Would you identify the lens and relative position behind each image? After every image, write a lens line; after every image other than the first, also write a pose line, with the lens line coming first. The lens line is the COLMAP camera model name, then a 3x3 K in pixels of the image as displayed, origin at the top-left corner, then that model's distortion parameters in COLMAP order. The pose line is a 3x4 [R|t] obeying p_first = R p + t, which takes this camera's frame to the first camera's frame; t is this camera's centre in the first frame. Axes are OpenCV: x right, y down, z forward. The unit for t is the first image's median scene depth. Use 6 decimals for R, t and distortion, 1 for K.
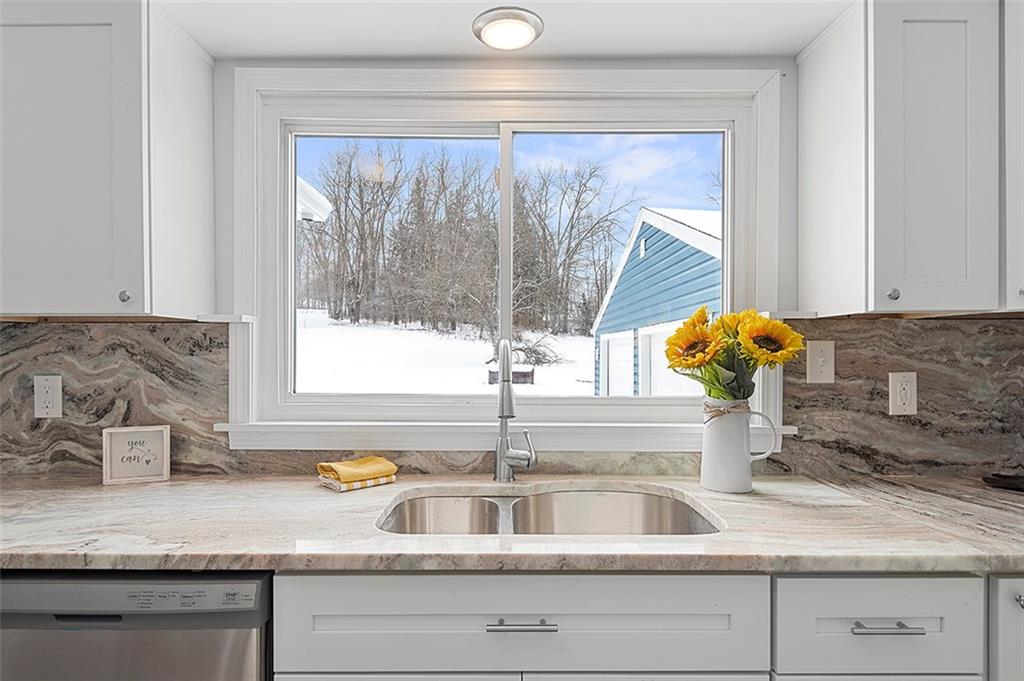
lens RADIAL K [[563.3, 0, 509.2], [0, 563.3, 353.8], [0, 0, 1]] dist [0.002025, -0.000471]
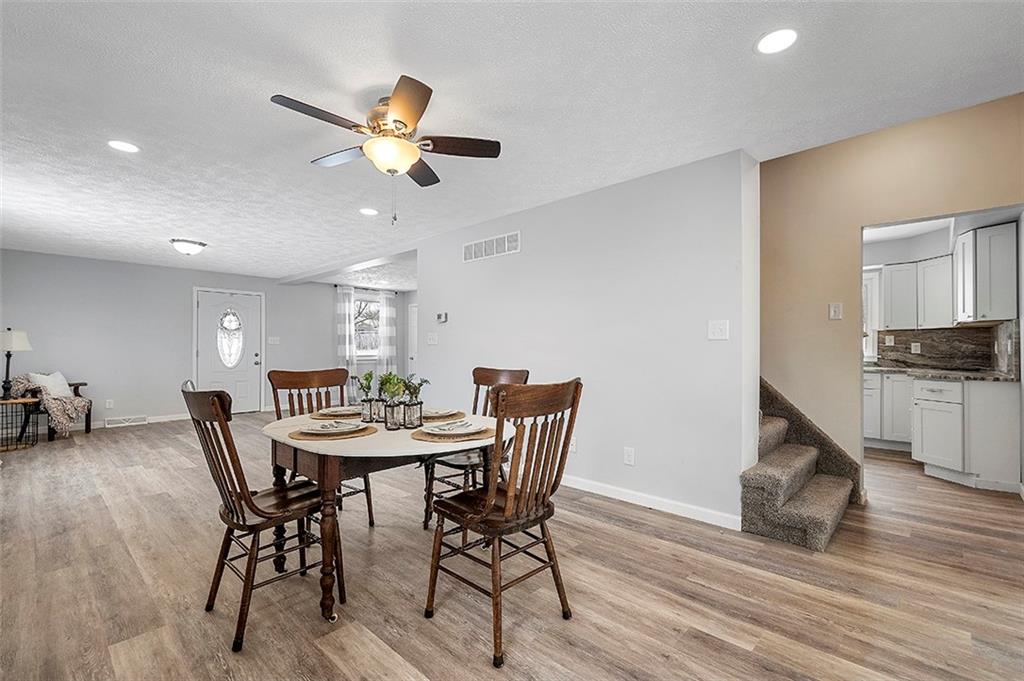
lens RADIAL K [[448.0, 0, 515.8], [0, 448.0, 345.7], [0, 0, 1]] dist [0.015121, -0.004812]
pose [[0.733504, -0.005115, -0.679666, 0.798067], [-0.002868, 0.999939, -0.010620, 0.096467], [0.679679, 0.009740, 0.733445, -3.397319]]
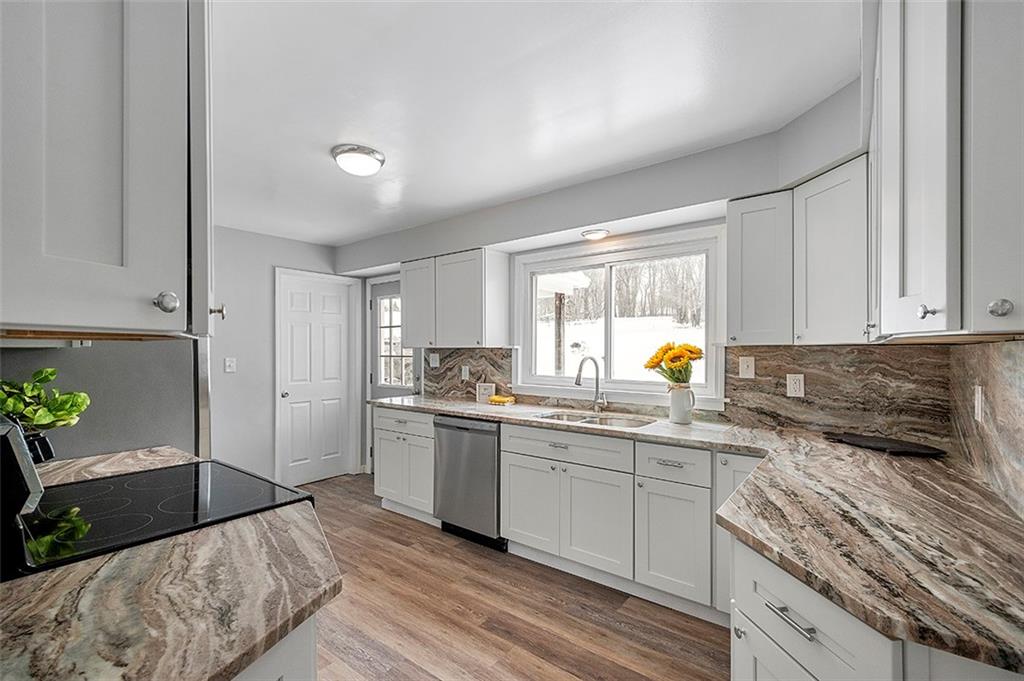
lens RADIAL K [[448.0, 0, 515.8], [0, 448.0, 345.7], [0, 0, 1]] dist [0.015121, -0.004812]
pose [[0.794608, -0.005383, -0.607099, 0.868740], [-0.002029, 0.999932, -0.011522, -0.042575], [0.607120, 0.010387, 0.794542, -0.759092]]
